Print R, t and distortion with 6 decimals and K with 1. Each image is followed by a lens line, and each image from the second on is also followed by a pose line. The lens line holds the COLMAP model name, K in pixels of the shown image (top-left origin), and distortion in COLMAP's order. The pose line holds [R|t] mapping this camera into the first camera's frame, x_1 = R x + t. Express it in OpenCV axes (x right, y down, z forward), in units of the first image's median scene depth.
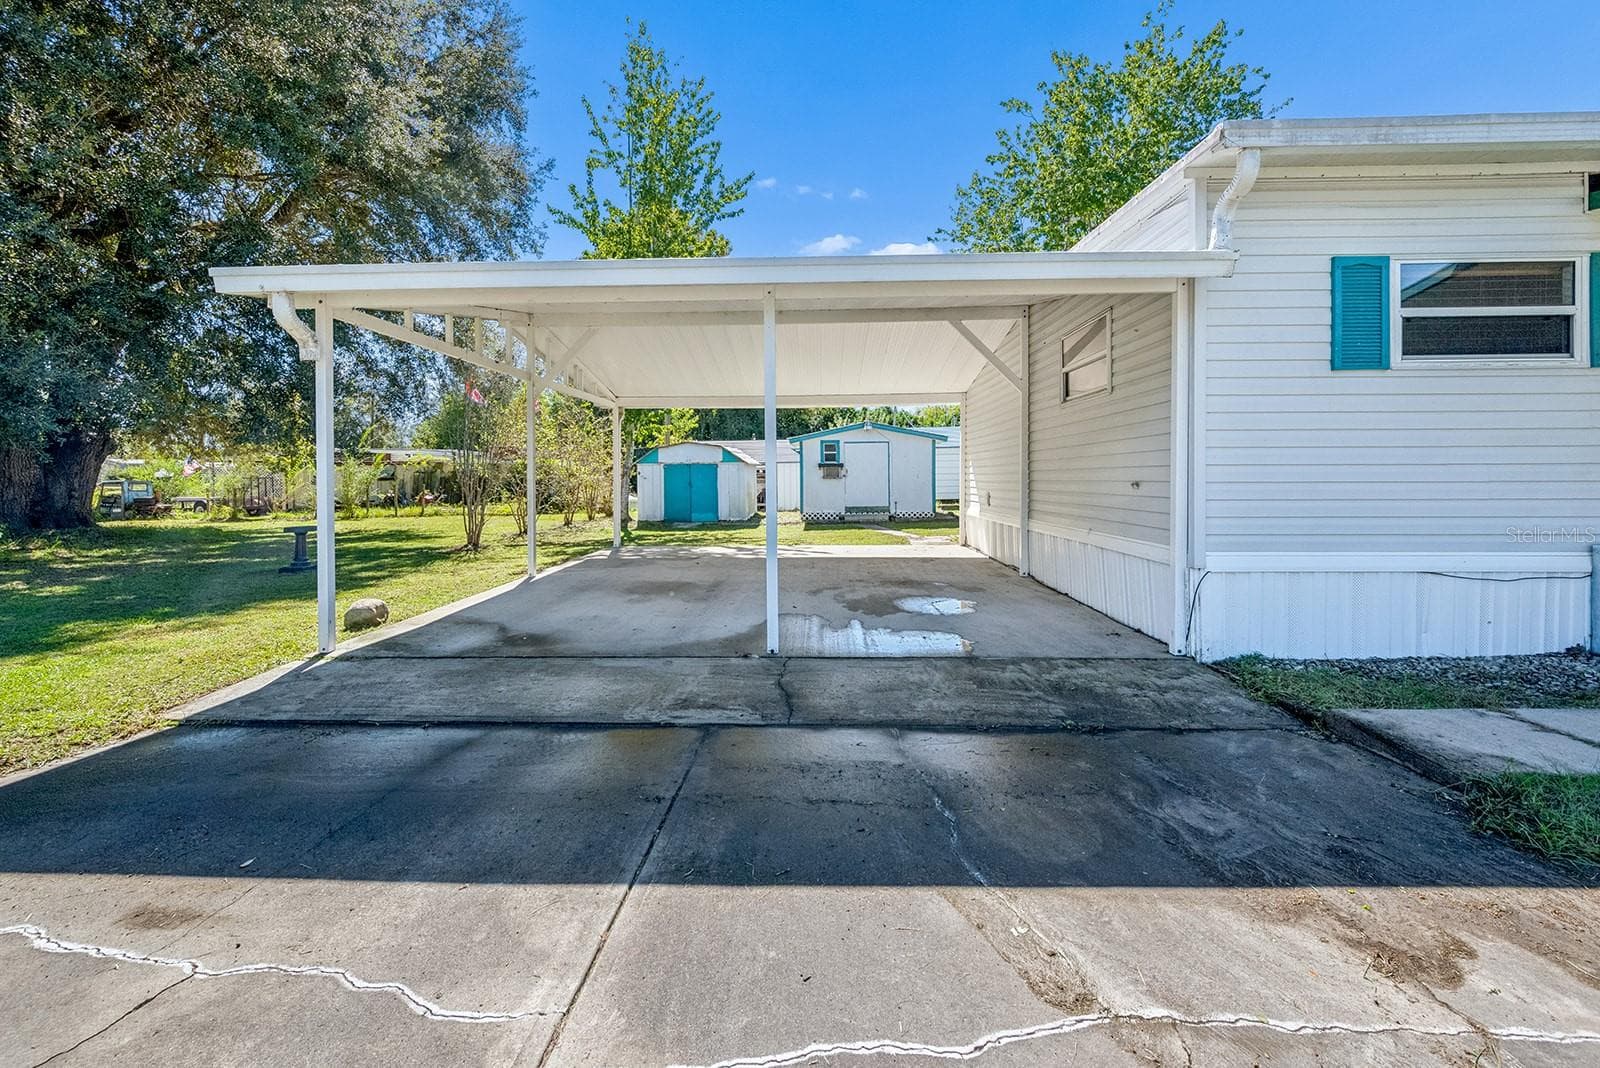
lens RADIAL K [[675.9, 0, 797.0], [0, 675.9, 486.3], [0, 0, 1]] dist [-0.009386, -0.000013]
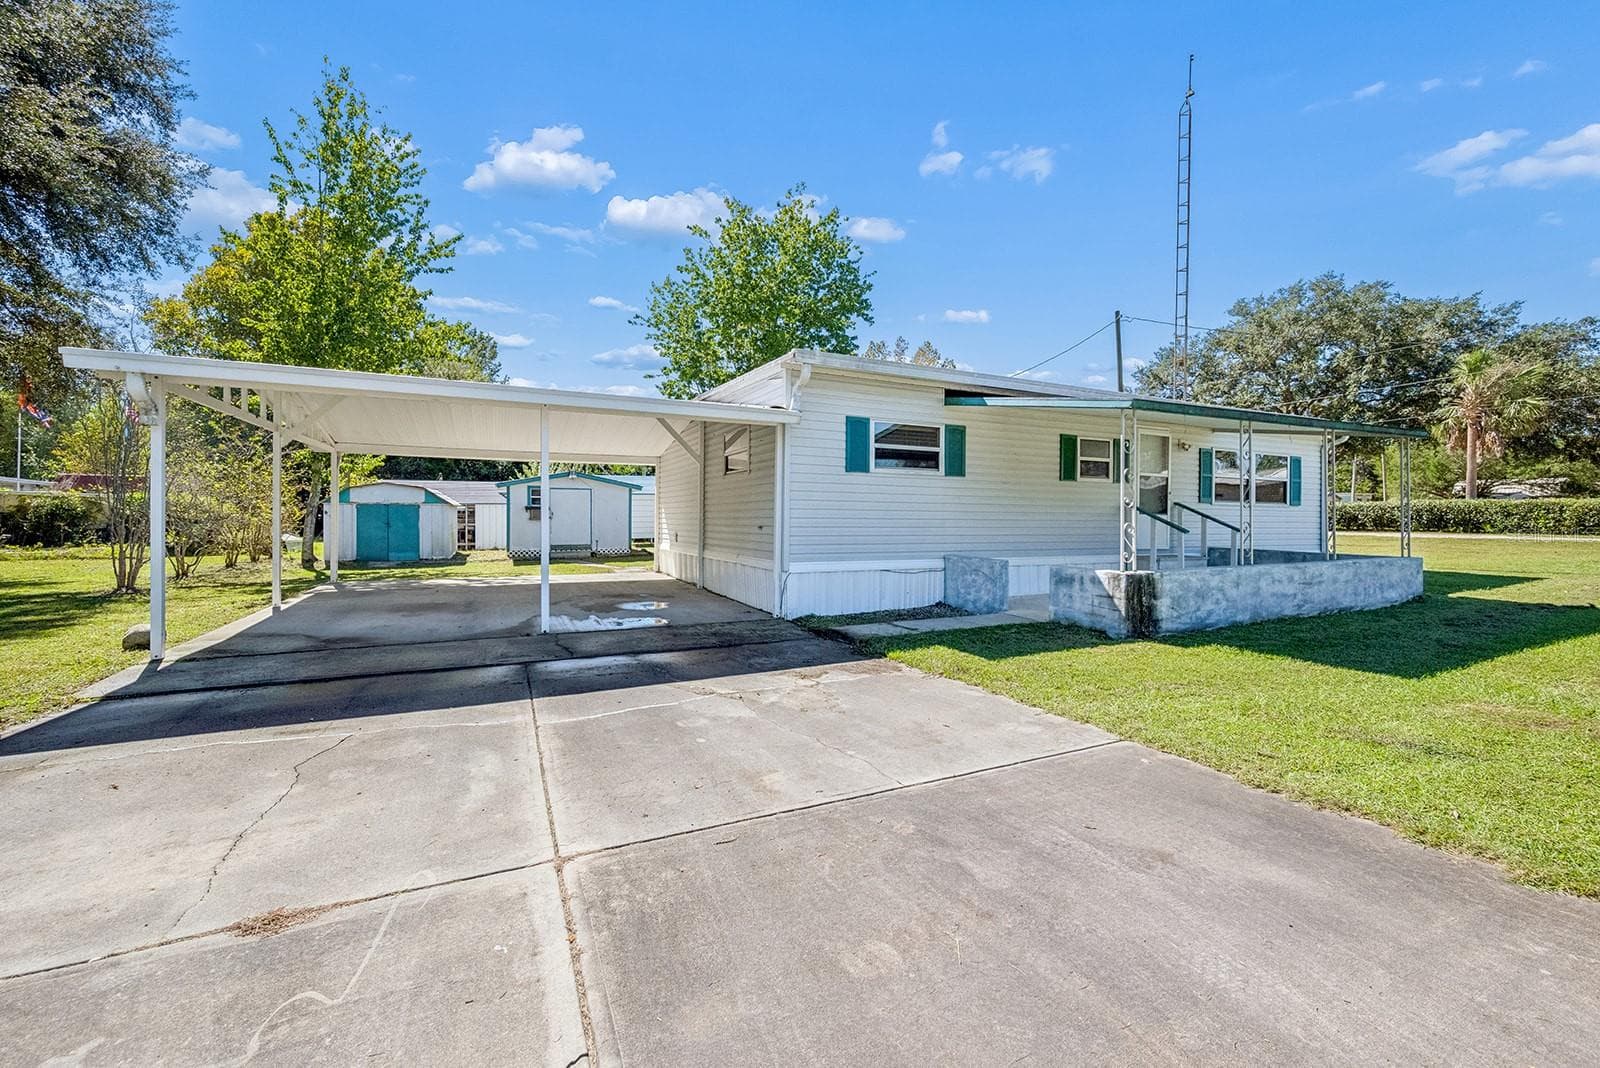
lens RADIAL K [[636.7, 0, 800.7], [0, 636.7, 524.6], [0, 0, 1]] dist [0.000529, -0.000092]
pose [[0.889649, 0.007735, 0.456579, -0.054113], [-0.005623, 0.999966, -0.005983, -0.000324], [-0.456610, 0.002755, 0.889663, -0.174854]]
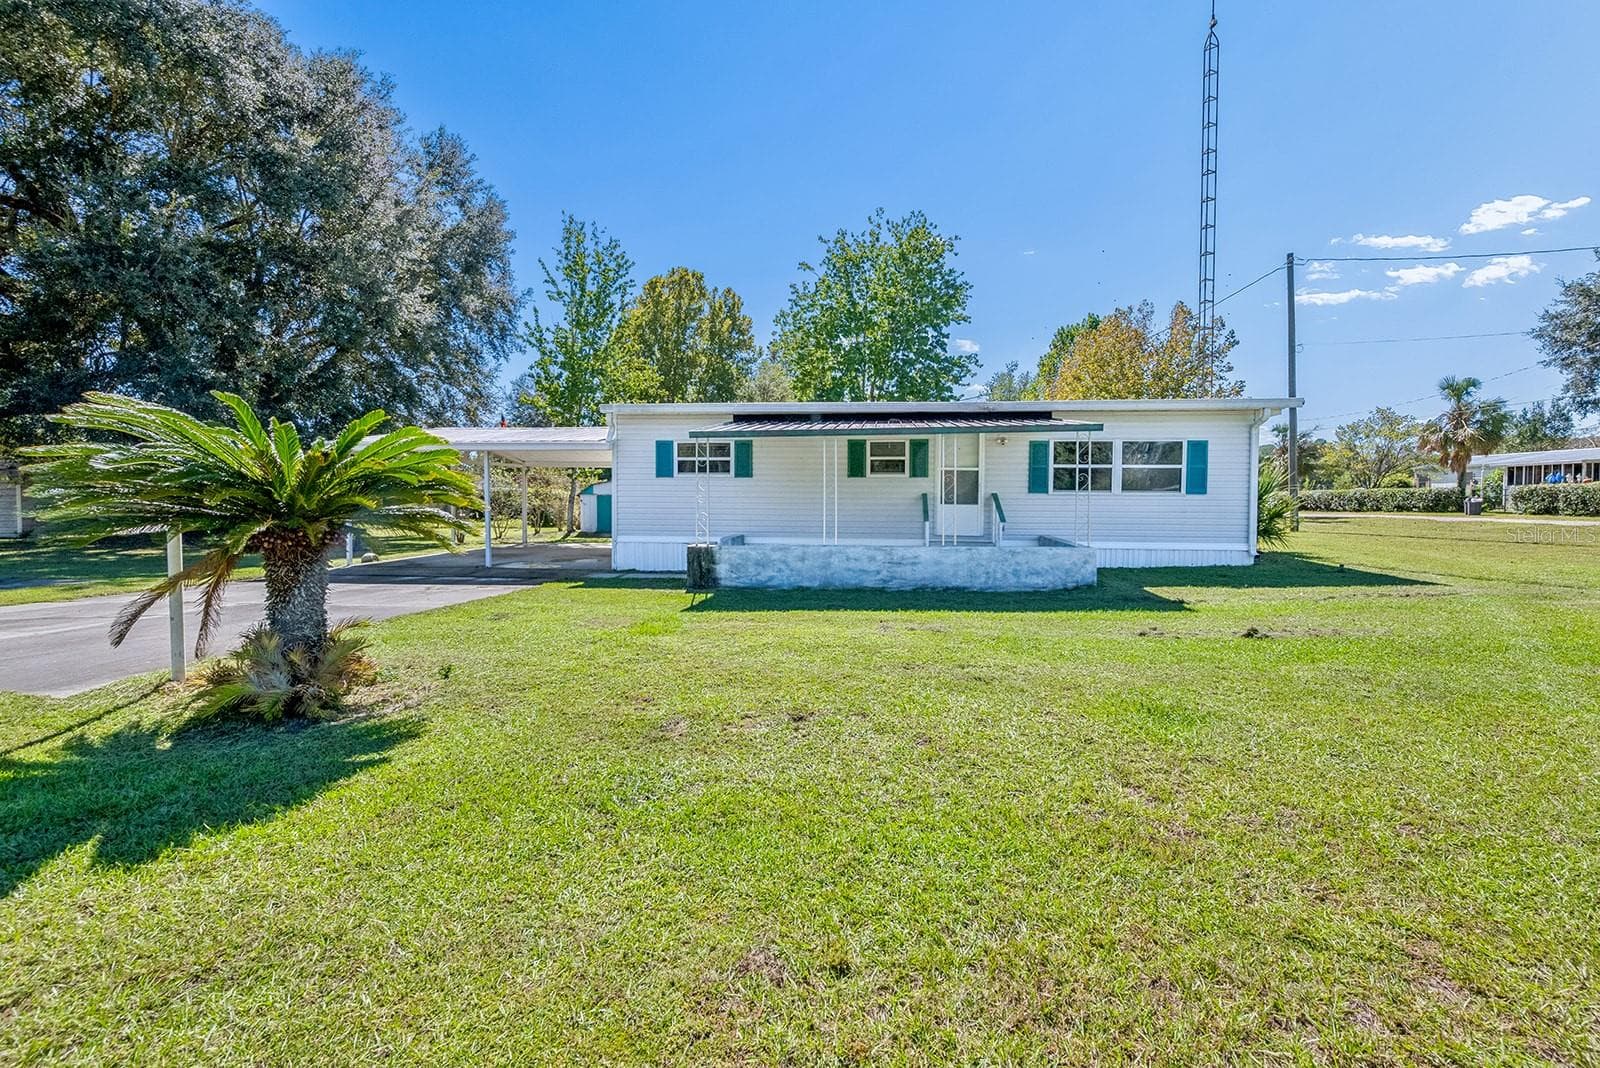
lens RADIAL K [[636.7, 0, 800.7], [0, 636.7, 524.6], [0, 0, 1]] dist [0.000529, -0.000092]
pose [[0.997628, 0.013385, -0.067529, 0.449948], [-0.011451, 0.999516, 0.028938, -0.012749], [0.067883, -0.028096, 0.997298, -0.511977]]
